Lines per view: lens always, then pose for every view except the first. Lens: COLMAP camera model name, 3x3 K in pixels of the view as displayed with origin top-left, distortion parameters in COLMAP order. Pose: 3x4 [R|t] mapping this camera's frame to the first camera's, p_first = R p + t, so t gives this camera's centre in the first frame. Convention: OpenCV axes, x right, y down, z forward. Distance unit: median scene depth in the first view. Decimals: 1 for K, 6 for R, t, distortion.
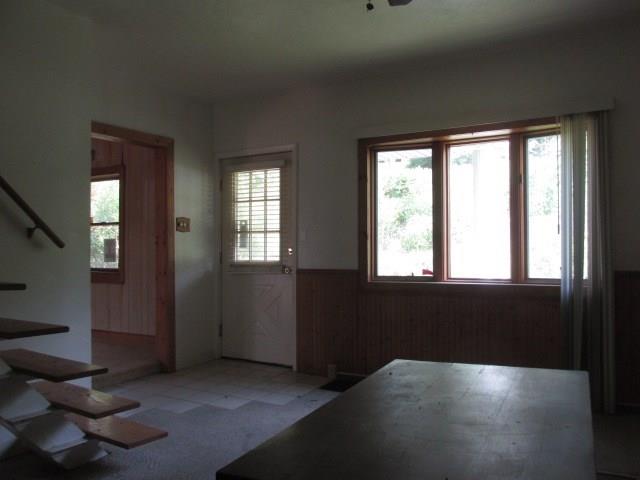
lens RADIAL K [[550.1, 0, 320.1], [0, 550.1, 257.9], [0, 0, 1]] dist [0.016956, 0.009251]
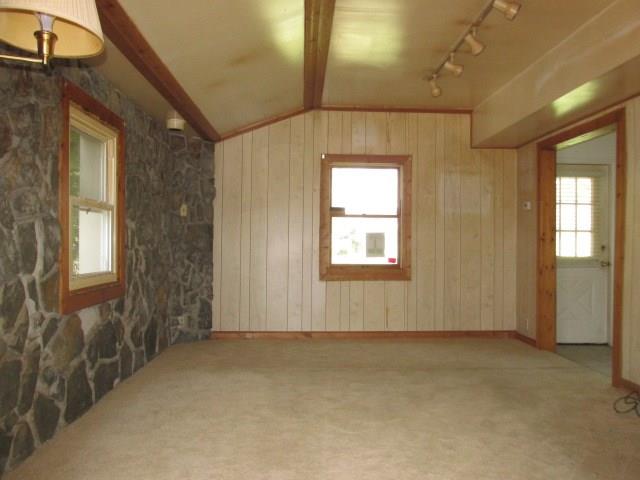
lens RADIAL K [[531.4, 0, 322.6], [0, 531.4, 237.7], [0, 0, 1]] dist [-0.035048, 0.018749]
pose [[0.822204, 0.013317, 0.569037, -1.171295], [-0.004994, 0.999857, -0.016185, -0.012163], [-0.569170, 0.010465, 0.822153, 0.389984]]
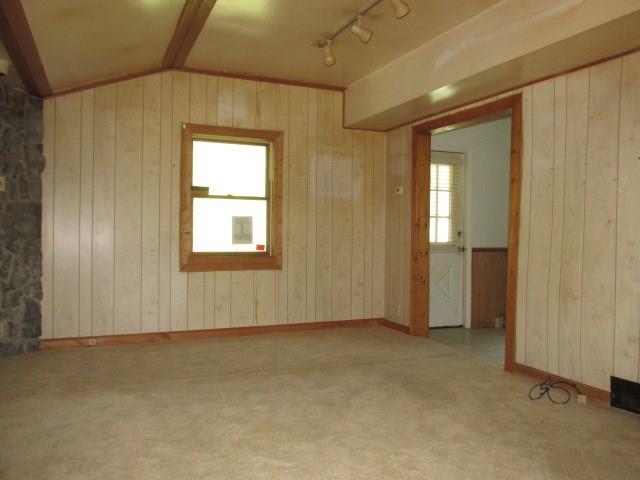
lens RADIAL K [[531.4, 0, 322.6], [0, 531.4, 237.7], [0, 0, 1]] dist [-0.035048, 0.018749]
pose [[0.568954, -0.003497, 0.822362, -1.175615], [-0.006078, 0.999946, 0.008457, -0.010872], [-0.822347, -0.009810, 0.568901, 0.552516]]
